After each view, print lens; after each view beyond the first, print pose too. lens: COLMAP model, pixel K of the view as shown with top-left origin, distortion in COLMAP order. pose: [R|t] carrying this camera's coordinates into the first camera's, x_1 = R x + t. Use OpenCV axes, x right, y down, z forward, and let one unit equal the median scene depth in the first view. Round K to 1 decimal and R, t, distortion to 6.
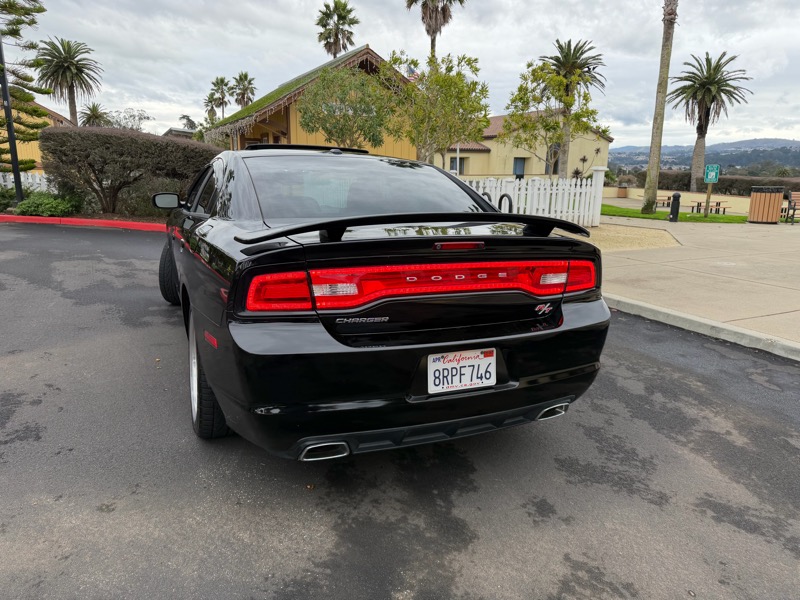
lens RADIAL K [[560.9, 0, 394.5], [0, 560.9, 296.2], [0, 0, 1]] dist [0.033160, -0.040746]
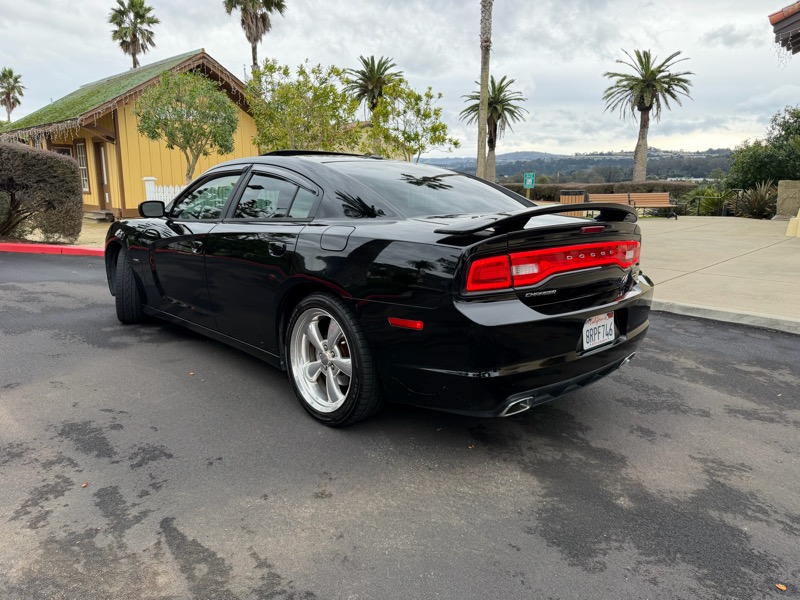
lens RADIAL K [[560.3, 0, 400.0], [0, 560.3, 300.0], [0, 0, 1]] dist [0.023718, -0.028015]
pose [[0.938277, -0.080426, 0.336405, -0.630453], [0.083531, 0.996491, 0.005259, 0.020393], [-0.335648, 0.023166, 0.941703, -0.031184]]
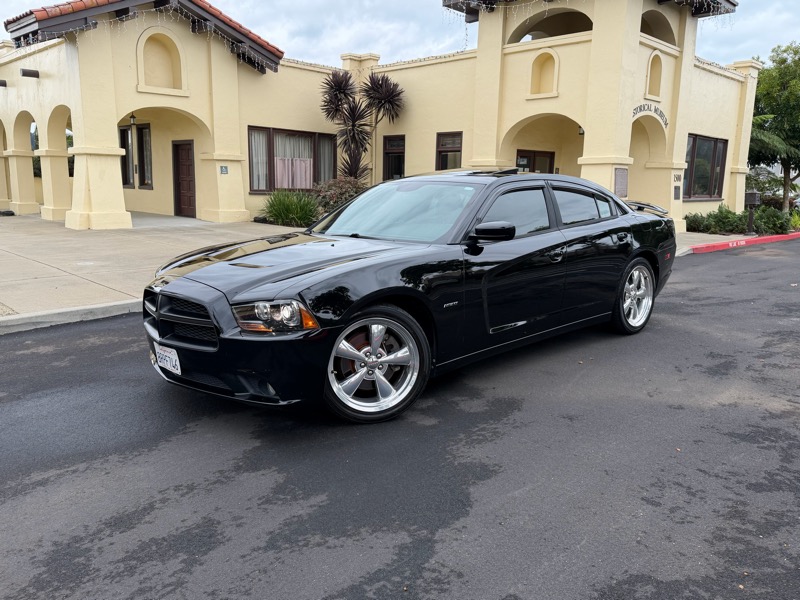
lens RADIAL K [[616.3, 0, 397.3], [0, 616.3, 301.7], [0, 0, 1]] dist [0.112656, -0.197452]
pose [[-0.343770, -0.199460, 0.917626, -2.195508], [0.189776, 0.942262, 0.275911, -0.635489], [-0.919678, 0.268994, -0.286068, 2.601518]]
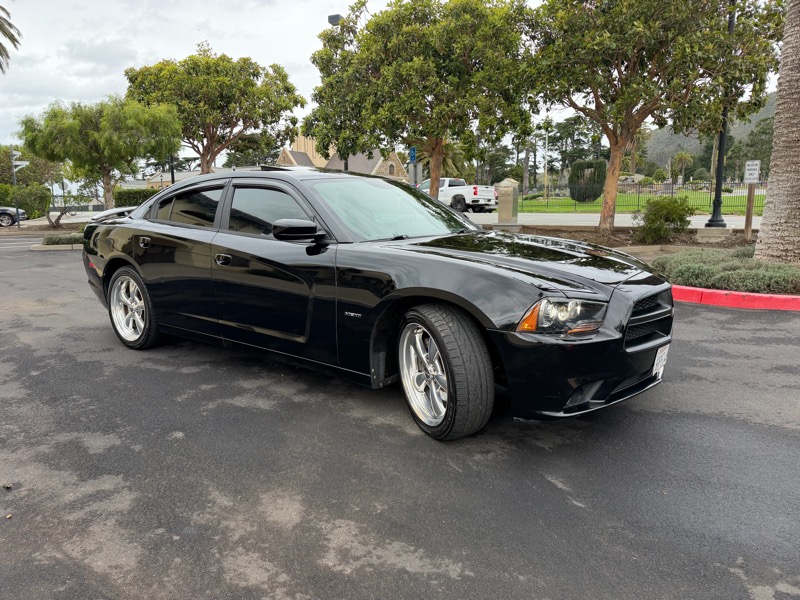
lens RADIAL K [[555.2, 0, 400.0], [0, 555.2, 300.0], [0, 0, 1]] dist [0.049586, -0.054543]
pose [[-0.871153, 0.066773, -0.486449, 0.393528], [-0.118294, 0.932987, 0.339914, -0.678046], [0.476548, 0.353661, -0.804876, 3.387448]]
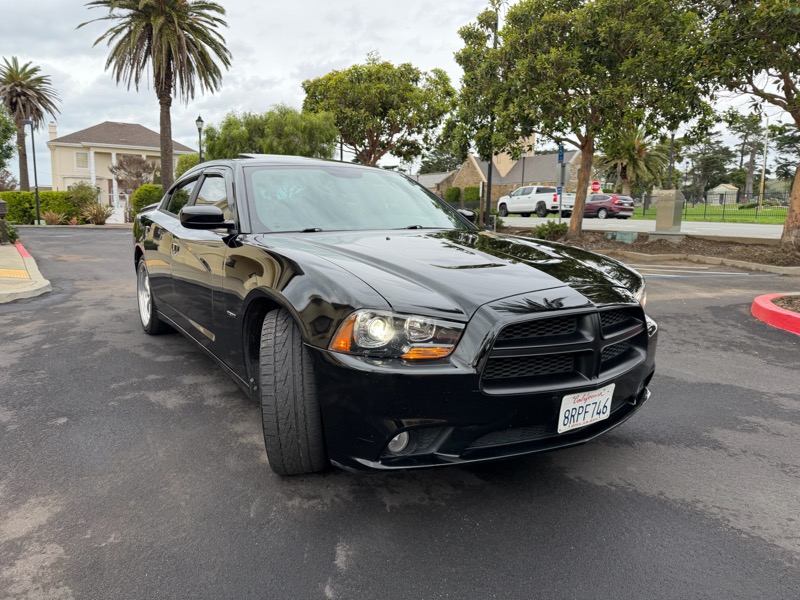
lens RADIAL K [[560.9, 0, 394.5], [0, 560.9, 296.2], [0, 0, 1]] dist [0.033160, -0.040746]
pose [[-0.984783, -0.008721, -0.173568, -0.249915], [-0.070719, 0.932419, 0.354392, -0.662074], [0.158747, 0.361274, -0.918847, 3.409813]]
